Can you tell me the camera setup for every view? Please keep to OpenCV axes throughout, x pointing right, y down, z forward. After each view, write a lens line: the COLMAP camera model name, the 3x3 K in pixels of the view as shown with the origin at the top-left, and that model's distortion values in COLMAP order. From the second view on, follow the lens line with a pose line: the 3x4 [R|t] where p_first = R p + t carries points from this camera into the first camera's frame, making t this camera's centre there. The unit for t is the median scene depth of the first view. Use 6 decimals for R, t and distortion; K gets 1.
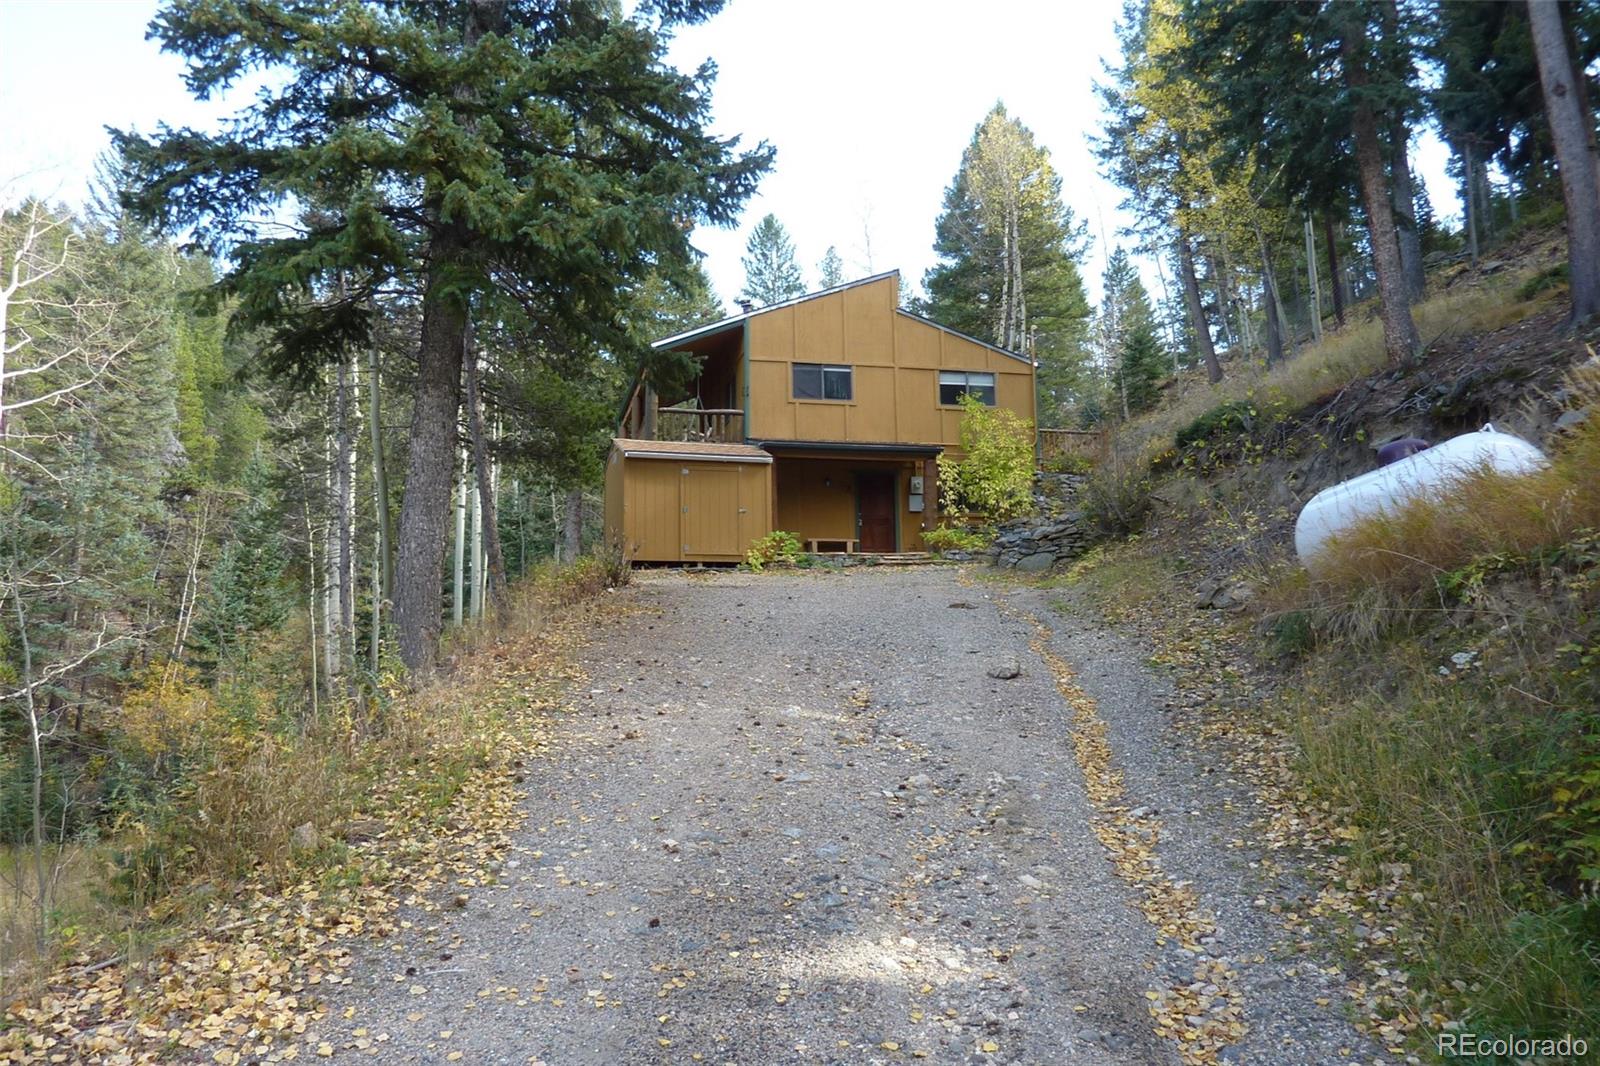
lens RADIAL K [[1185.2, 0, 800.0], [0, 1185.2, 535.0], [0, 0, 1]] dist [-0.017914, -0.020747]
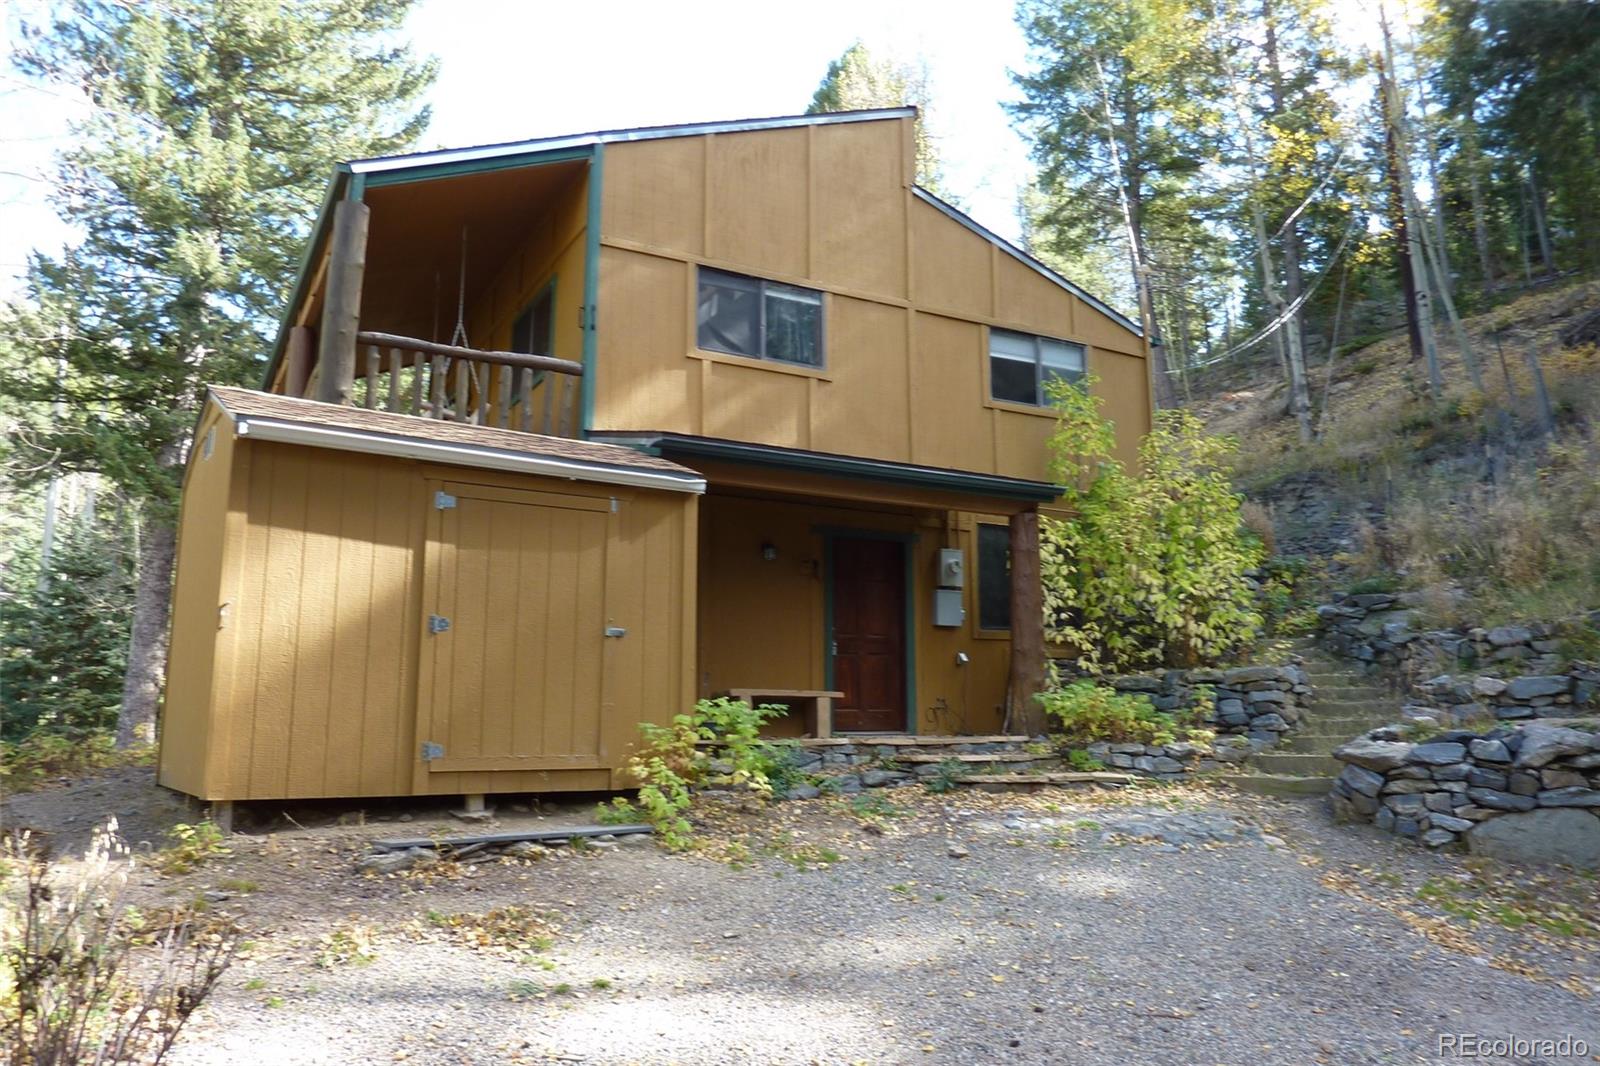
lens RADIAL K [[1185.2, 0, 798.9], [0, 1185.2, 530.2], [0, 0, 1]] dist [-0.017914, -0.020747]
pose [[0.964726, 0.058761, 0.256613, -0.075020], [-0.045052, 0.997242, -0.058982, -0.027501], [-0.259371, 0.045341, 0.964713, 0.586017]]
